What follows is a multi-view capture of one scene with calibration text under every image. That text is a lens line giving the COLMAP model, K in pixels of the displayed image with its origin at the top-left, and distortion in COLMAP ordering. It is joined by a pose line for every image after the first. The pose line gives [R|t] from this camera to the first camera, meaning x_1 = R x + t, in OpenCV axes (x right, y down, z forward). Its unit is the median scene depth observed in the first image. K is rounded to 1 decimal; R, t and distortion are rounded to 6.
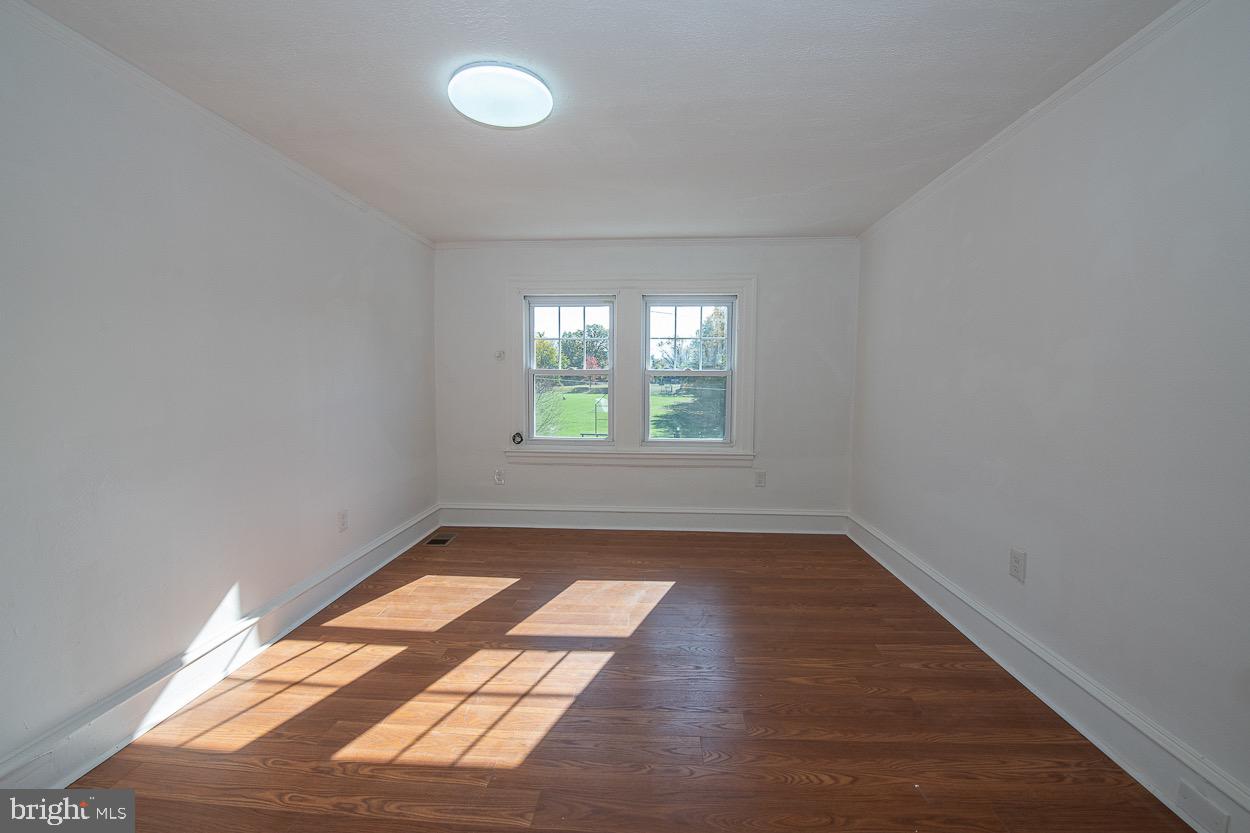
lens RADIAL K [[495.2, 0, 630.2], [0, 495.2, 413.4], [0, 0, 1]] dist [-0.019847, -0.001380]
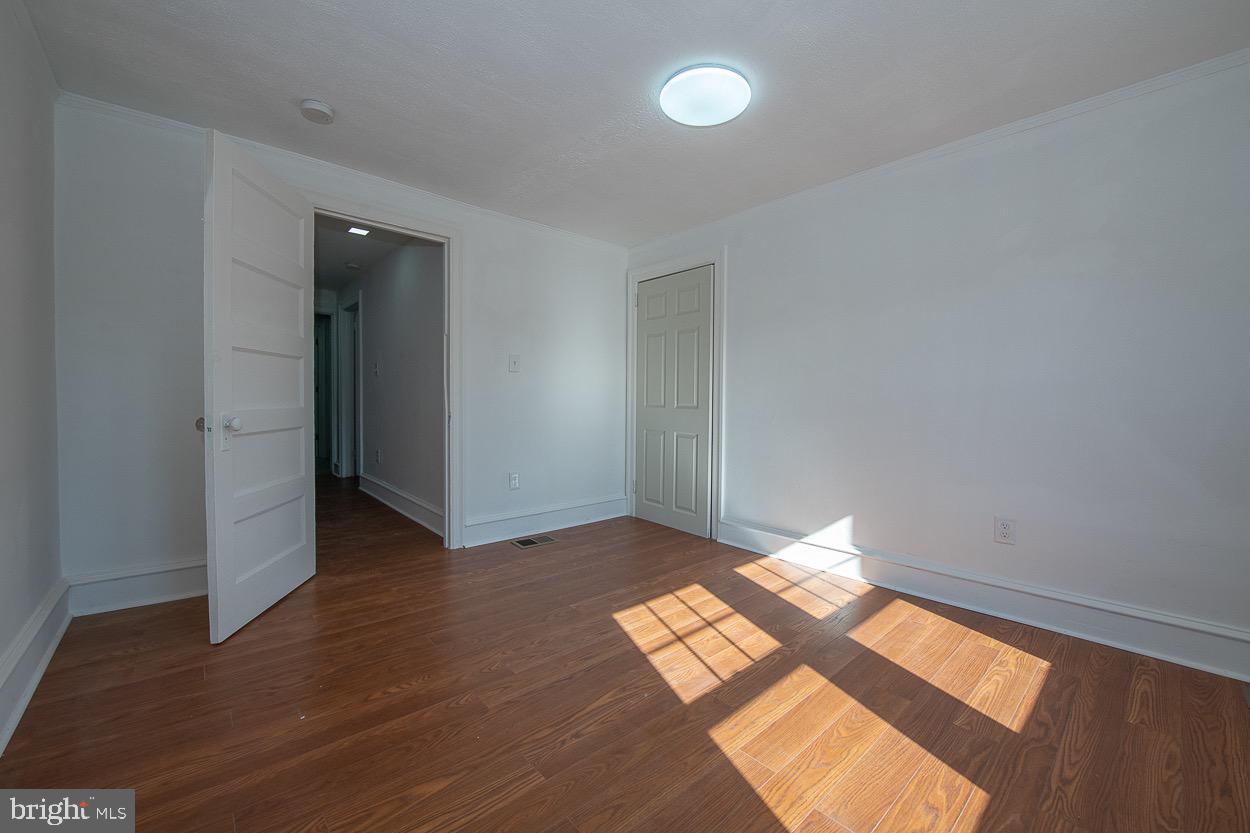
lens RADIAL K [[495.2, 0, 630.6], [0, 495.2, 412.8], [0, 0, 1]] dist [-0.019847, -0.001380]
pose [[-0.705106, 0.010576, -0.709023, 0.612070], [-0.062396, 0.995085, 0.076895, 0.000220], [0.706351, 0.098460, -0.700980, 1.596534]]
